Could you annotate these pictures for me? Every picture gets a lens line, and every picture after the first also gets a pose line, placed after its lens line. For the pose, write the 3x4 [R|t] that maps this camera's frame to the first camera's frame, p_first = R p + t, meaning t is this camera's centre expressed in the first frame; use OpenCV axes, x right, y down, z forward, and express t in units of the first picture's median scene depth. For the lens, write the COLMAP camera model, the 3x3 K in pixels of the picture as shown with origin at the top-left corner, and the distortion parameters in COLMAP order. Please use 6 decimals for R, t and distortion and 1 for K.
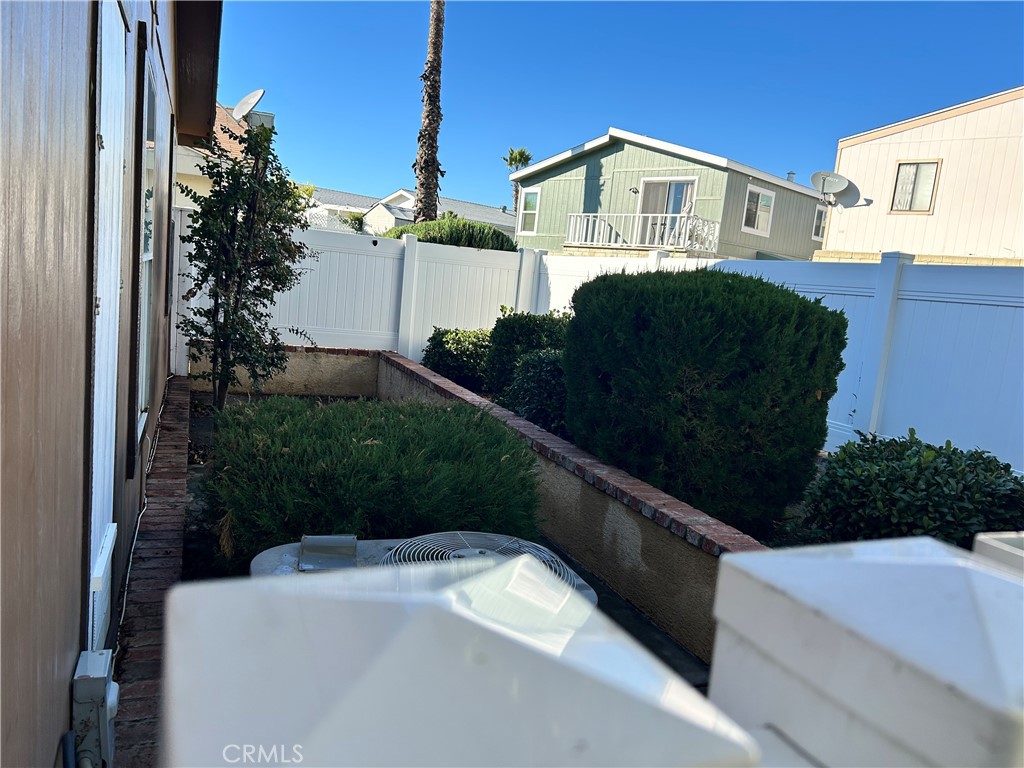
lens RADIAL K [[773.3, 0, 511.9], [0, 773.3, 388.6], [0, 0, 1]] dist [0.026796, -0.026196]
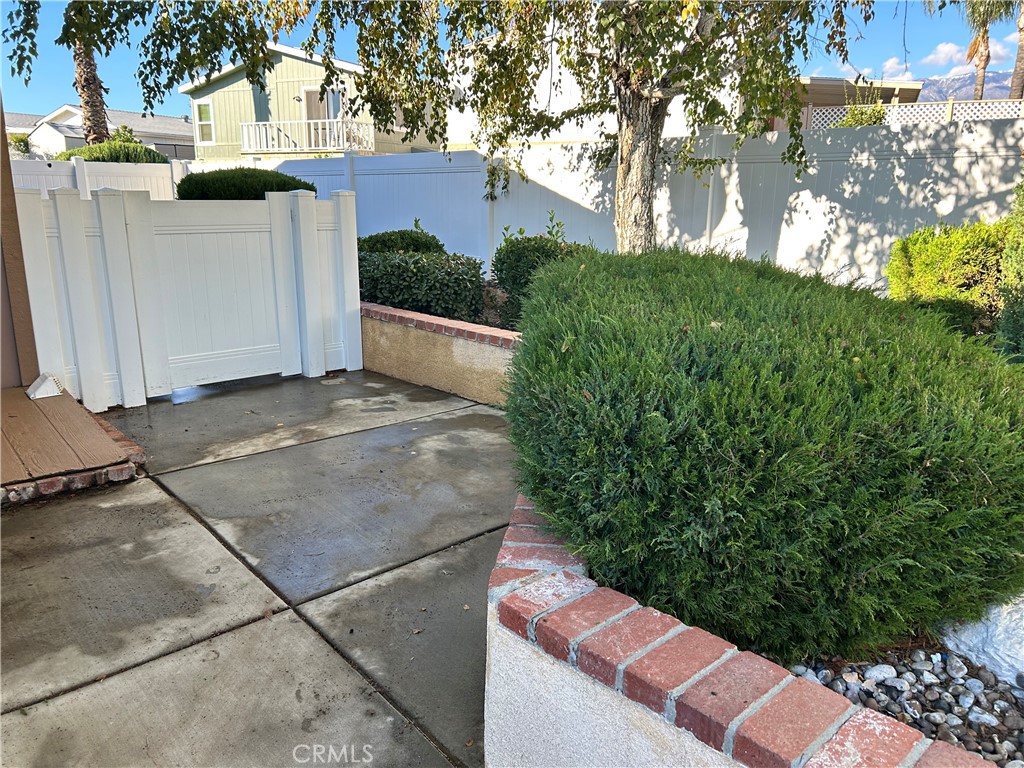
lens RADIAL K [[773.3, 0, 513.1], [0, 773.3, 375.5], [0, 0, 1]] dist [0.026796, -0.026196]
pose [[0.935624, -0.163068, 0.313077, 0.031904], [0.128636, 0.983423, 0.127795, 0.034789], [-0.328726, -0.079295, 0.941090, -0.192743]]
